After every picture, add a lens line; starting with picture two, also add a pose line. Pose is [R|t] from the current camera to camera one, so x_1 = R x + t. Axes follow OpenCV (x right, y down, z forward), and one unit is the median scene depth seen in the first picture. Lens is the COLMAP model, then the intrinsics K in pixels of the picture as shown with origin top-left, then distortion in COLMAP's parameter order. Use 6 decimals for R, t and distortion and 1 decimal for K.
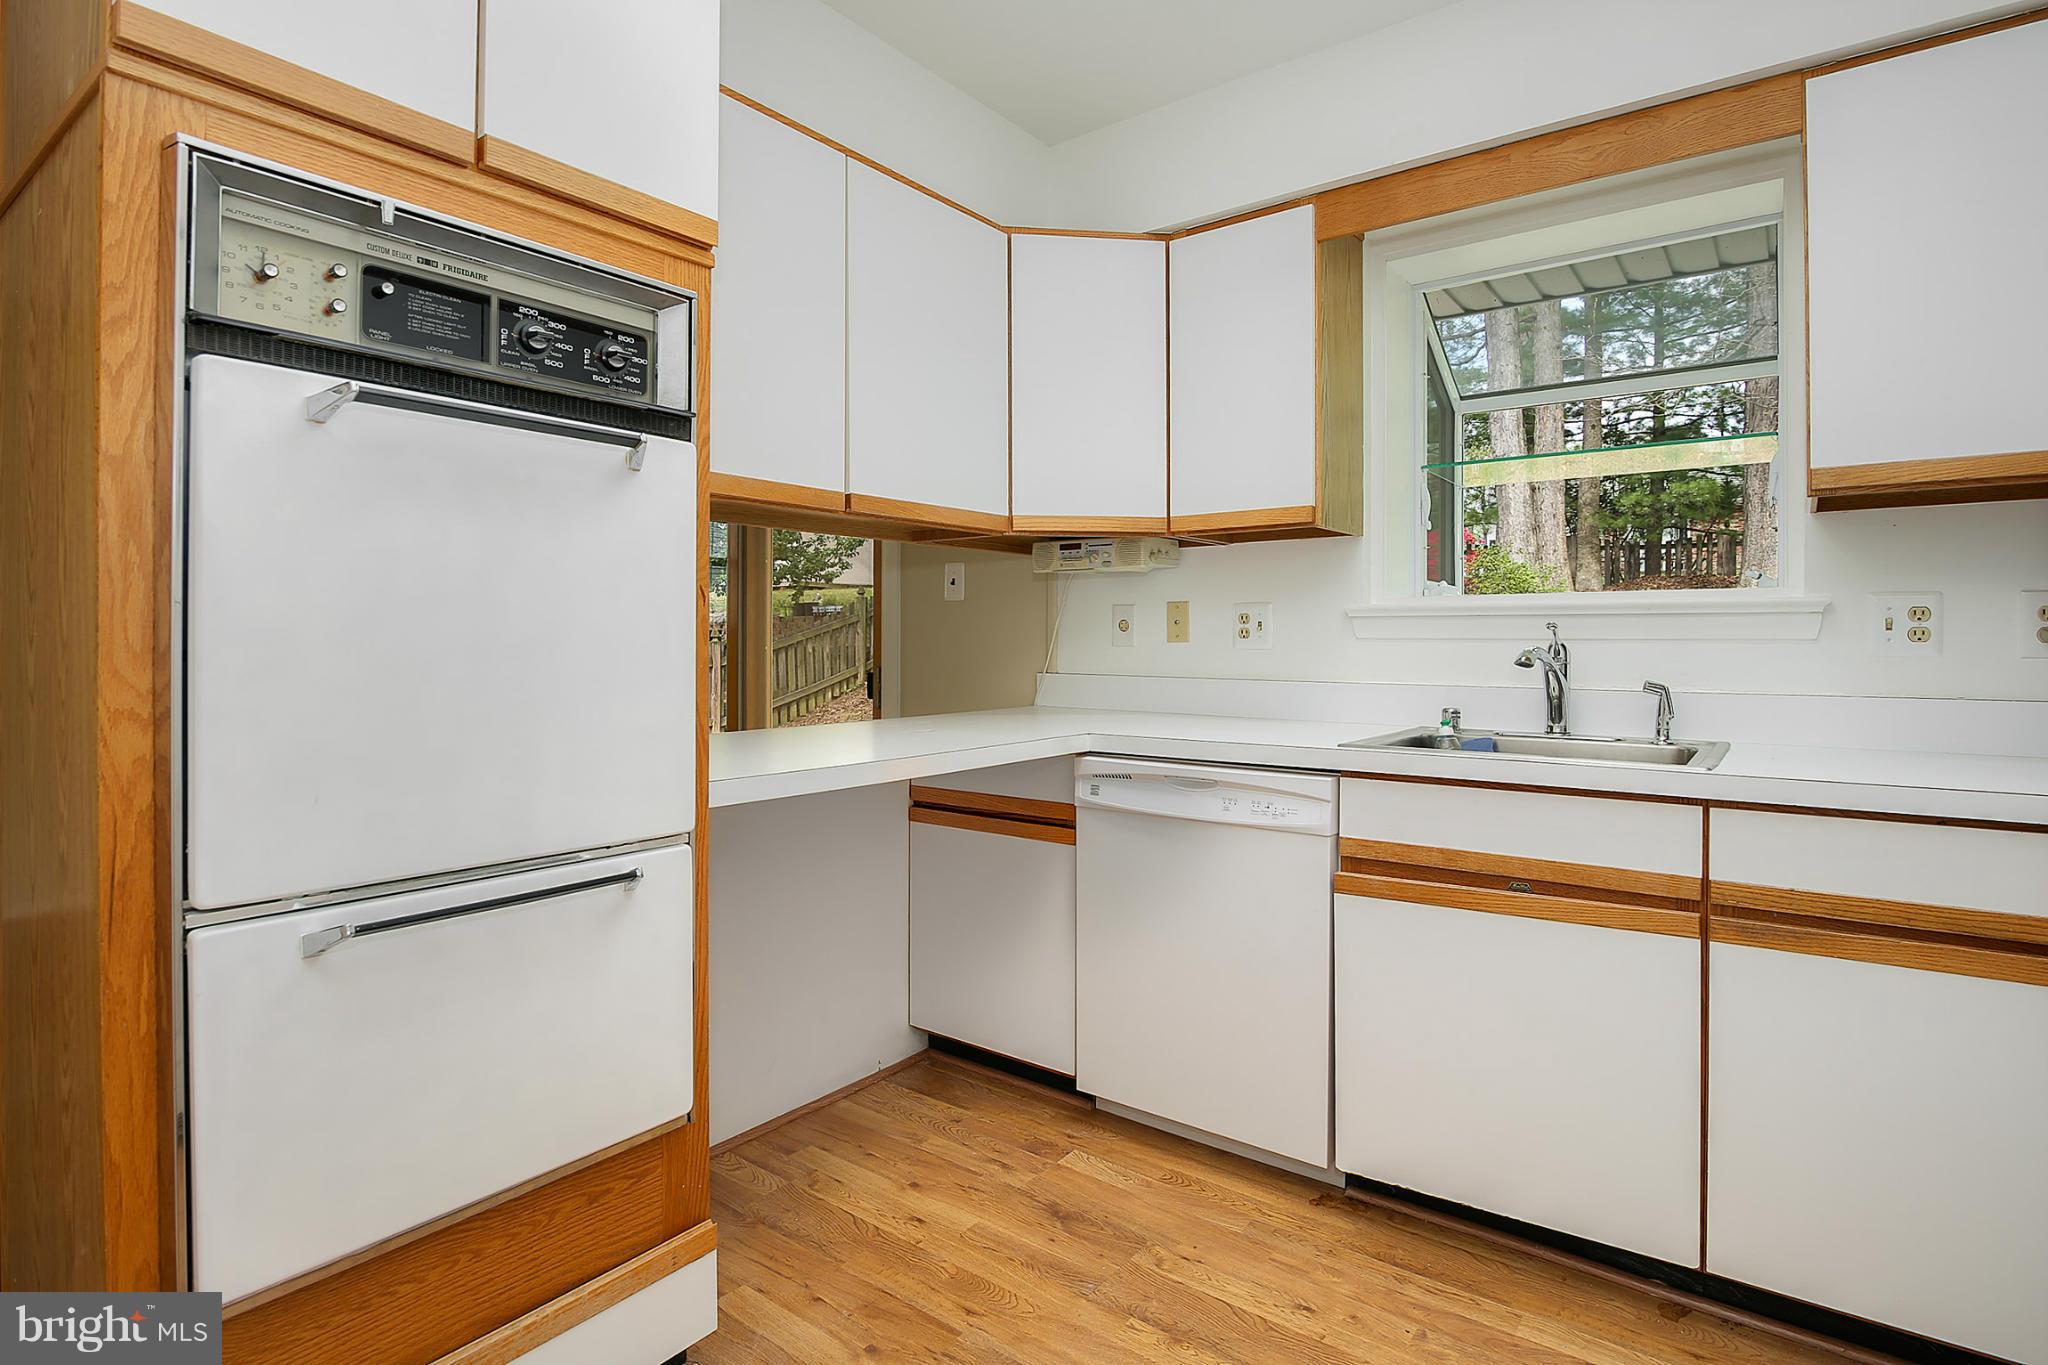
lens RADIAL K [[1038.4, 0, 1013.7], [0, 1038.4, 617.2], [0, 0, 1]] dist [-0.021319, -0.000182]
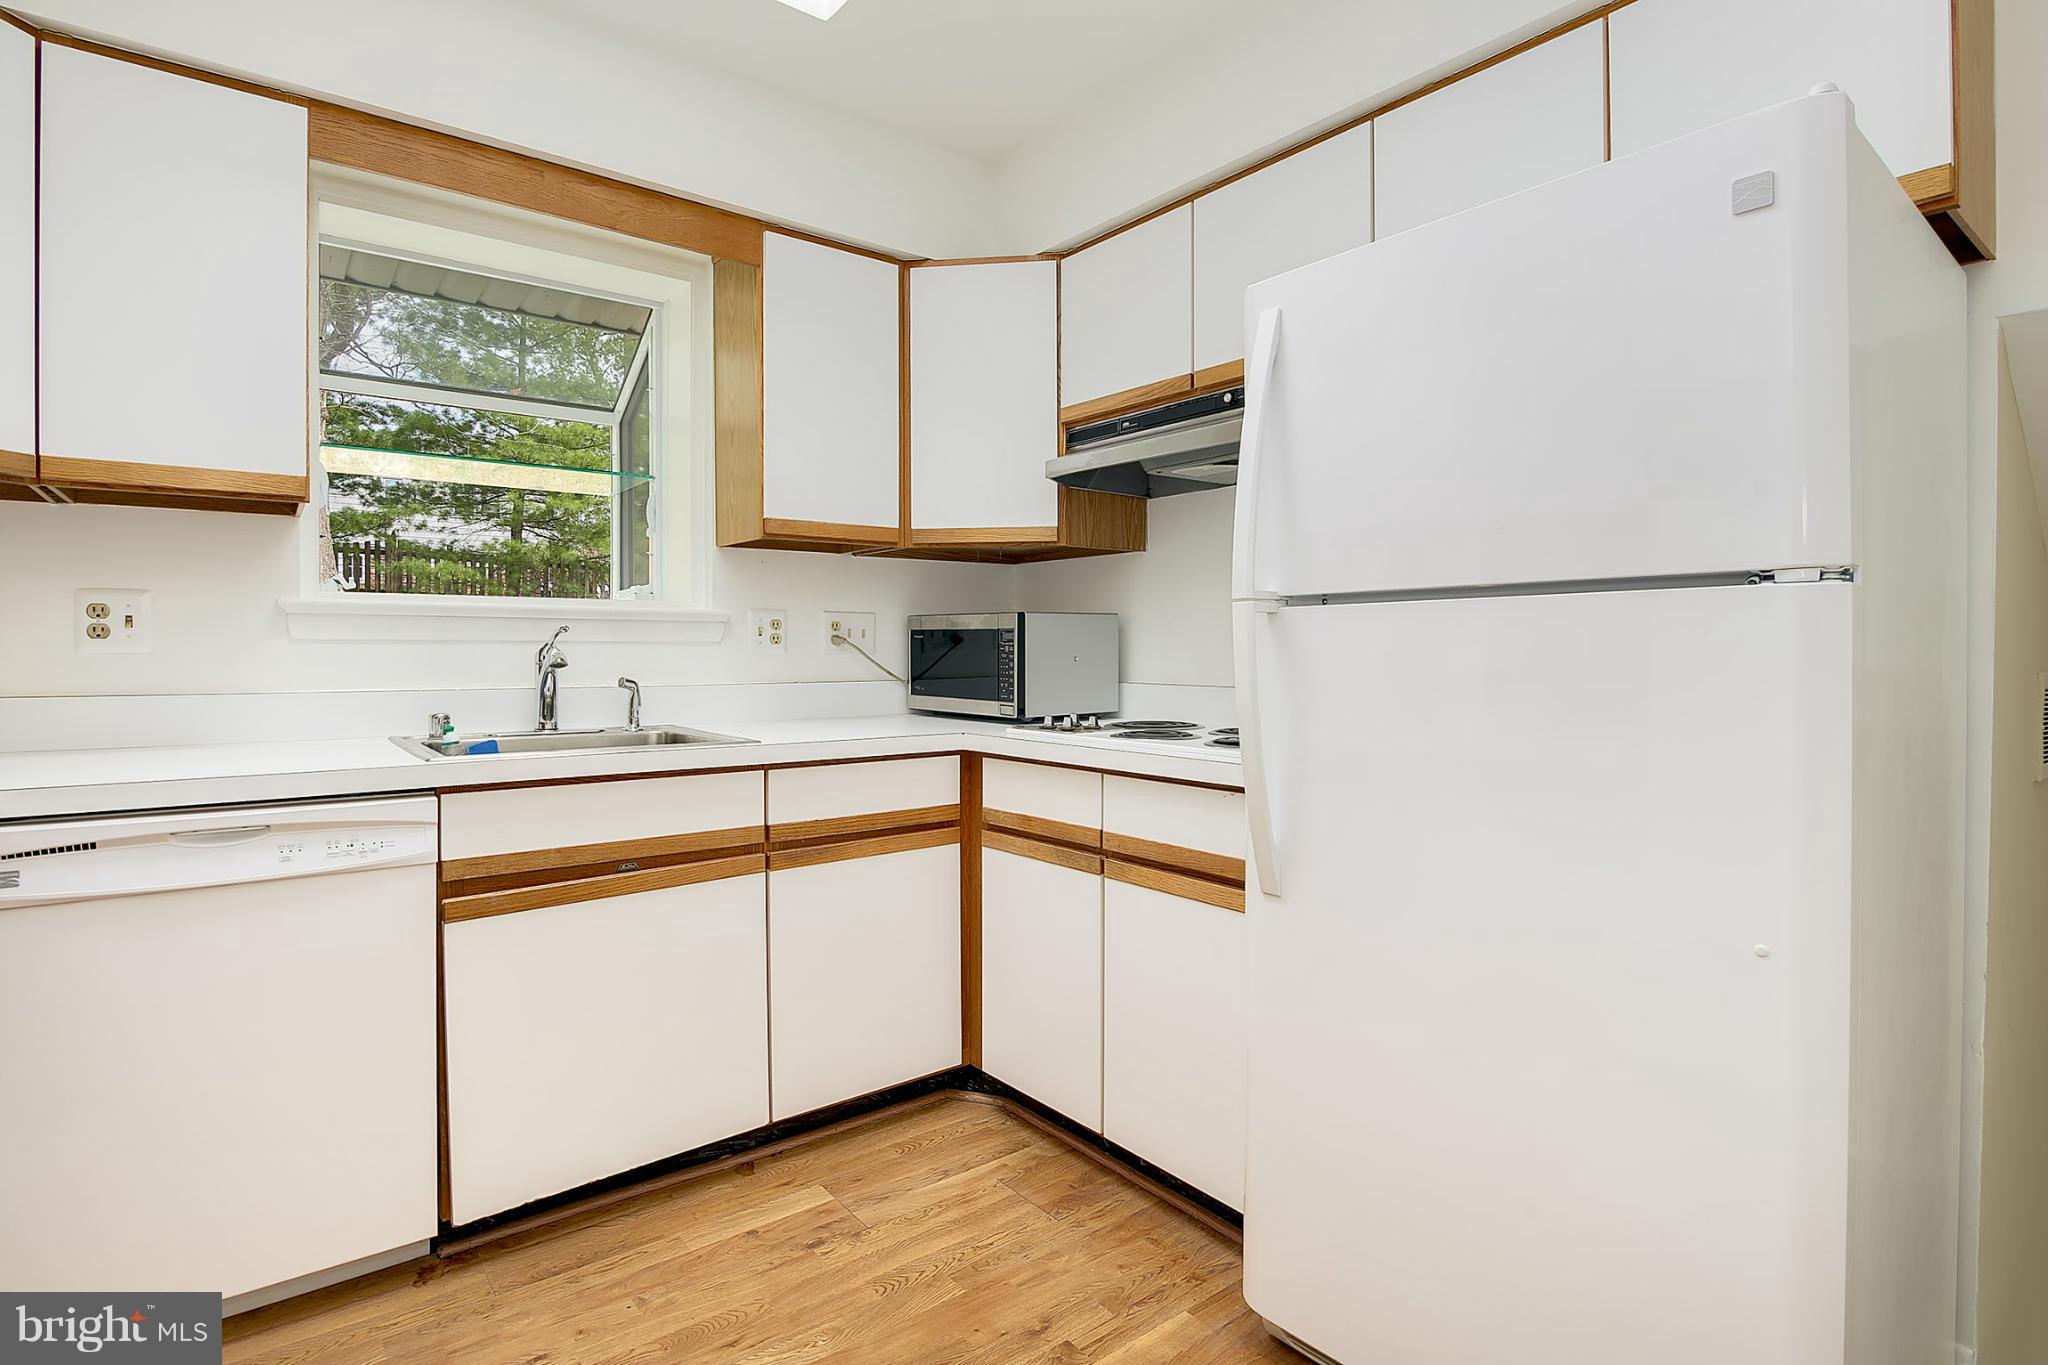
lens RADIAL K [[1029.6, 0, 1022.1], [0, 1029.6, 630.1], [0, 0, 1]] dist [-0.018762, -0.000228]
pose [[0.240571, 0.013039, 0.970544, -0.432907], [-0.023786, 0.999689, -0.007534, 0.006826], [-0.970340, -0.021273, 0.240806, 0.308104]]
